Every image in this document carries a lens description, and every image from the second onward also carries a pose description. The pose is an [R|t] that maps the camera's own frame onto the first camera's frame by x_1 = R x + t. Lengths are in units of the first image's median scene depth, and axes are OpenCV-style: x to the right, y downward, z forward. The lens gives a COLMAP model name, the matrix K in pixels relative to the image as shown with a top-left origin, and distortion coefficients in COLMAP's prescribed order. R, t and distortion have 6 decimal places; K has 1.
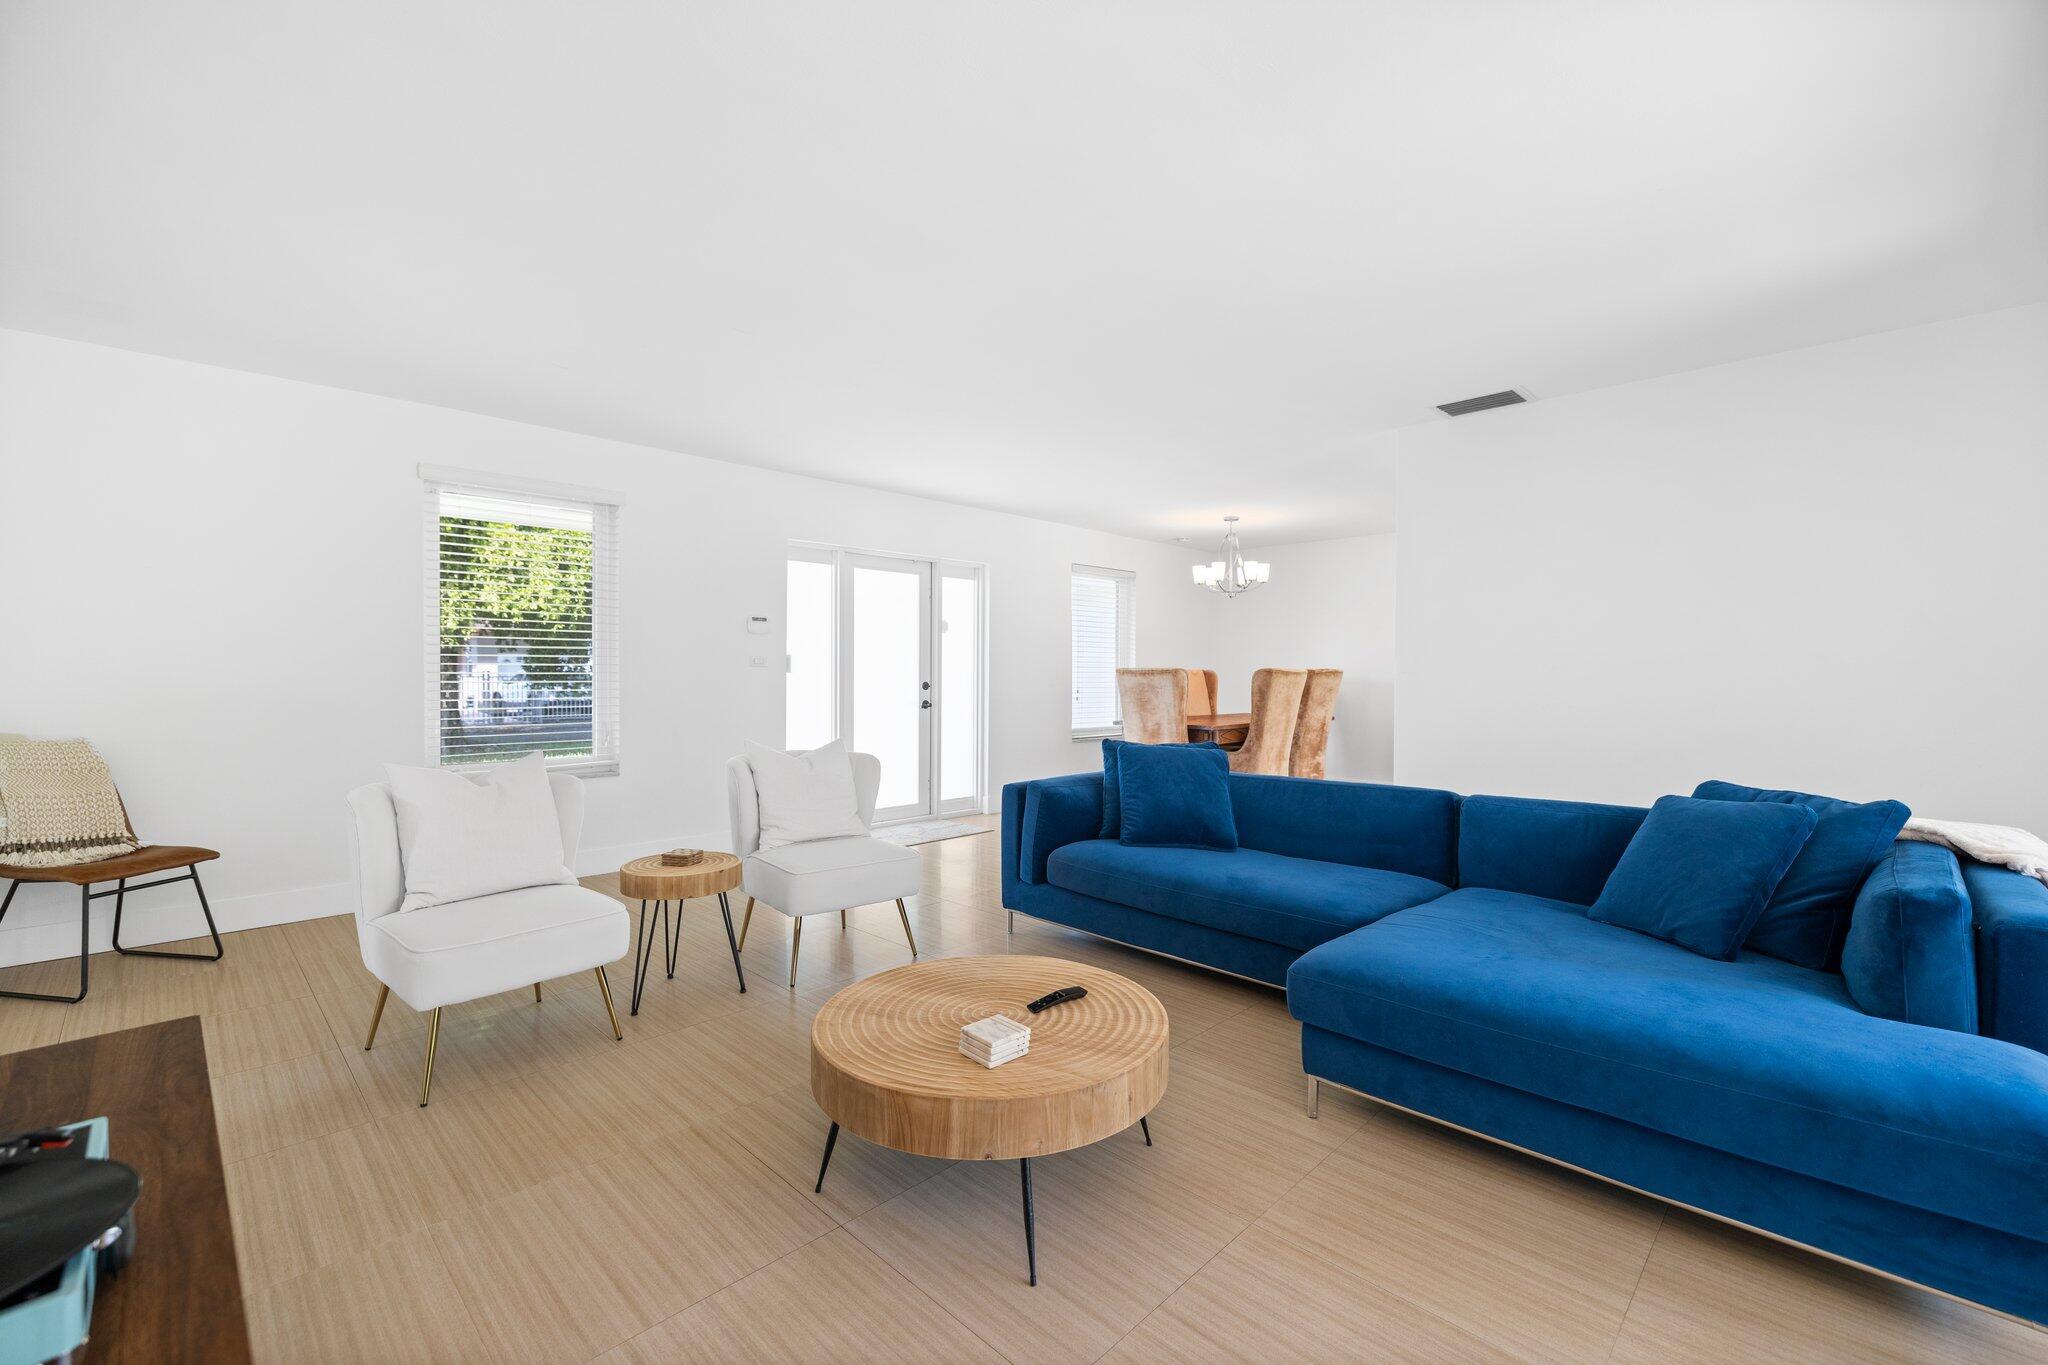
lens RADIAL K [[876.1, 0, 1021.9], [0, 876.1, 676.4], [0, 0, 1]] dist [-0.003109, 0.000642]
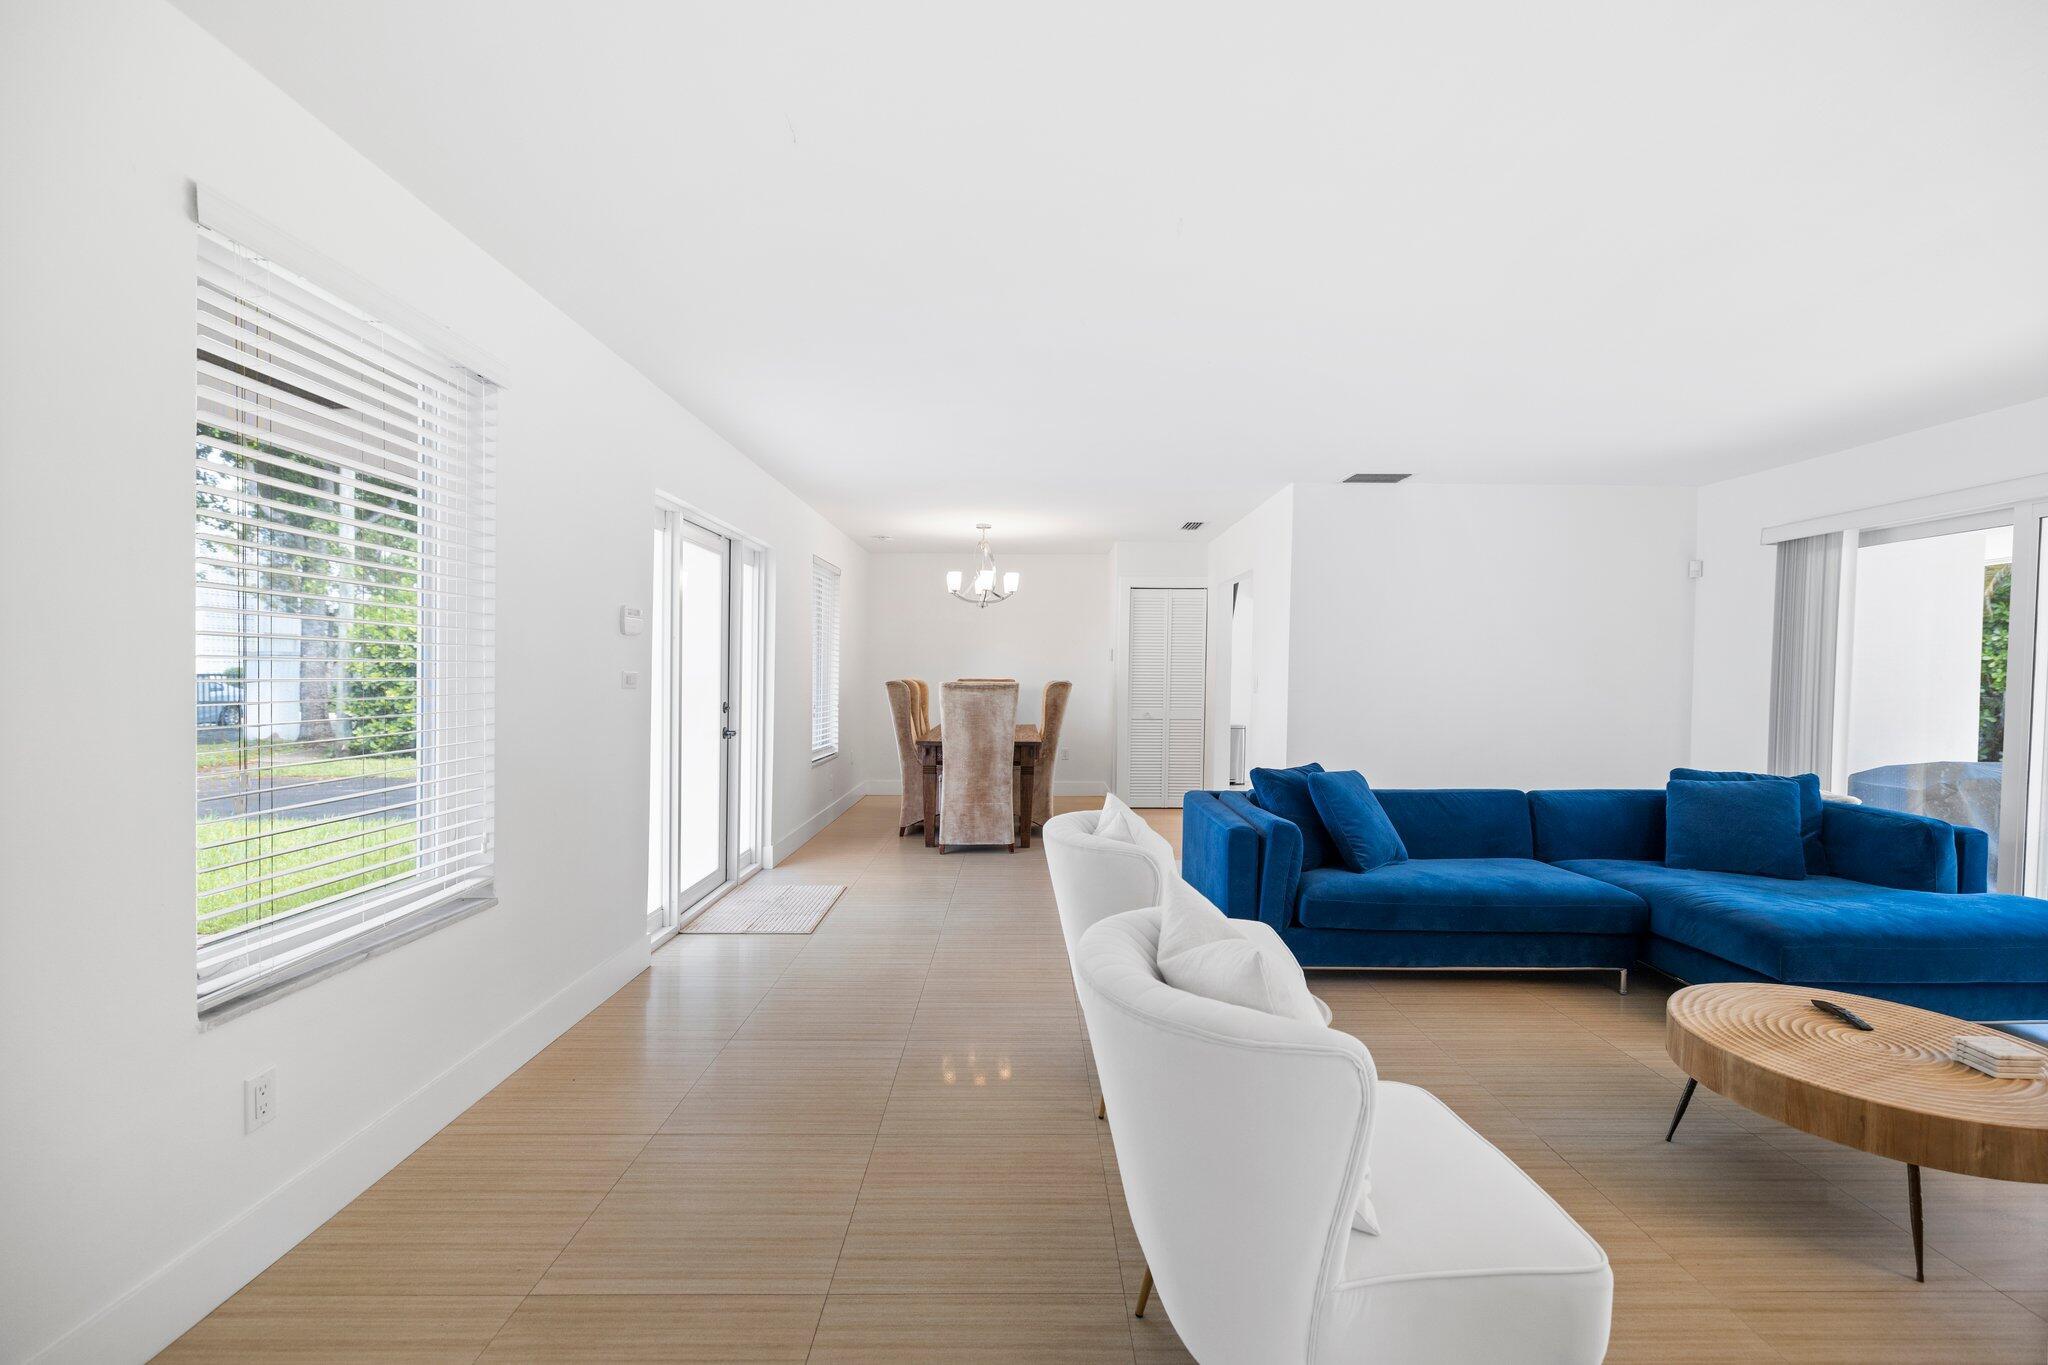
lens RADIAL K [[876.1, 0, 1039.9], [0, 876.1, 684.7], [0, 0, 1]] dist [-0.003109, 0.000642]
pose [[0.684047, -0.008624, 0.729387, -0.483871], [-0.004656, 0.999858, 0.016188, -0.021904], [-0.729424, -0.014469, 0.683909, 0.325025]]
